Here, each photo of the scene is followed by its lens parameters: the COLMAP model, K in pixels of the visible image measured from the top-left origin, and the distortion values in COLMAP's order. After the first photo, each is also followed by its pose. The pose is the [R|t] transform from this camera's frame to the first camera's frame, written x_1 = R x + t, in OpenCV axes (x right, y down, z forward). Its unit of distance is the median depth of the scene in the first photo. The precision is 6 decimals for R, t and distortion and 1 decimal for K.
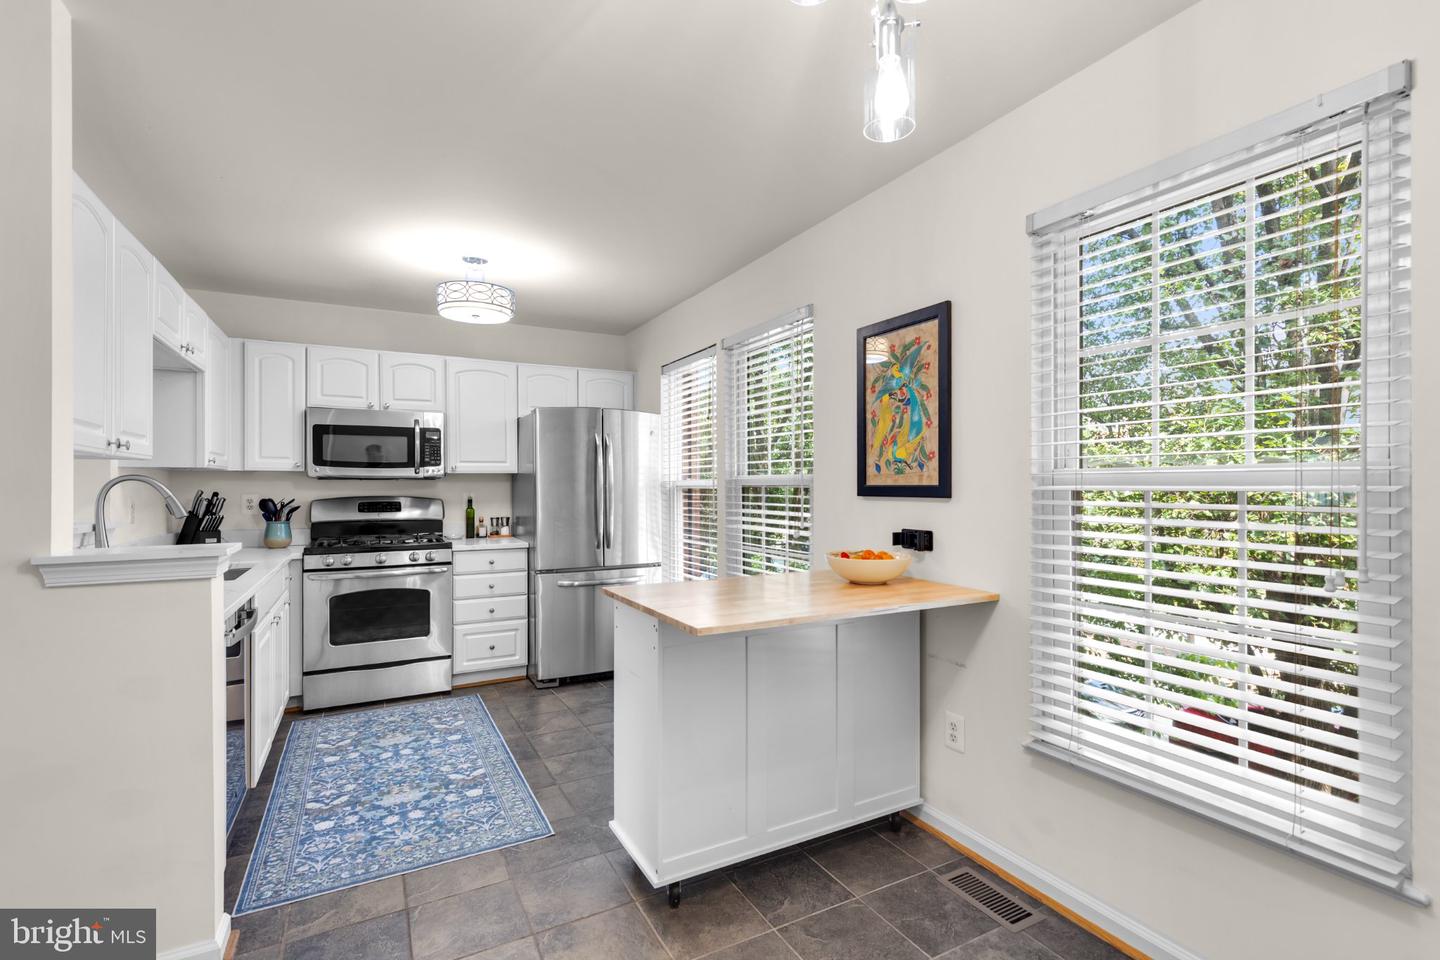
lens RADIAL K [[662.2, 0, 727.5], [0, 662.2, 483.2], [0, 0, 1]] dist [0.016337, 0.000666]
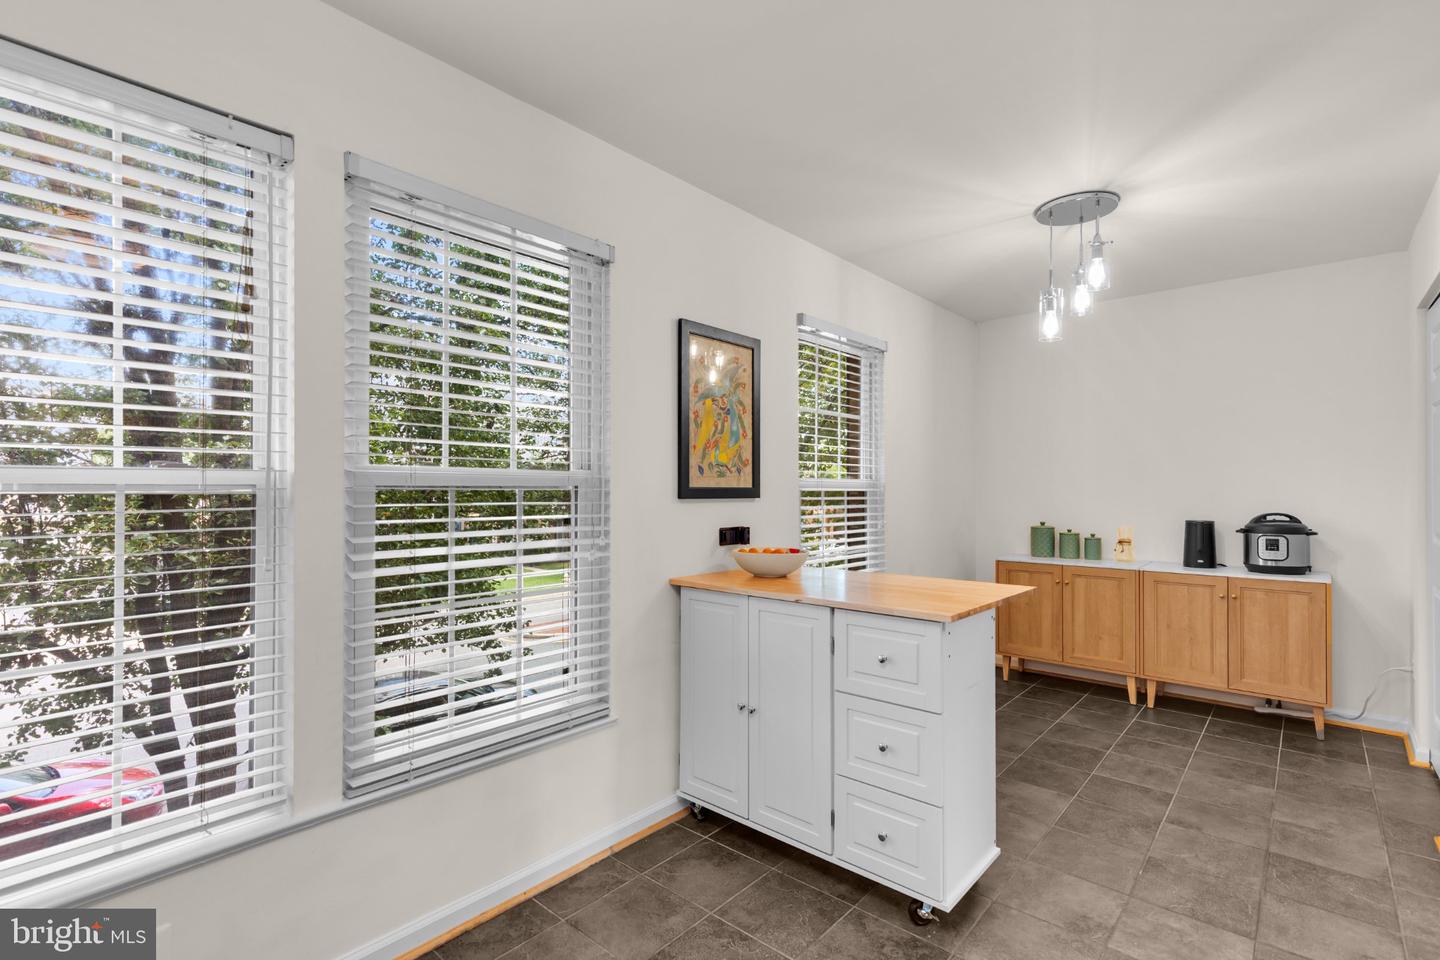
lens RADIAL K [[662.2, 0, 717.2], [0, 662.2, 485.7], [0, 0, 1]] dist [0.016337, 0.000666]
pose [[-0.336772, -0.001455, 0.941585, -0.796472], [-0.010053, 0.999947, -0.002050, 0.002763], [-0.941532, -0.010157, -0.336769, 1.454584]]
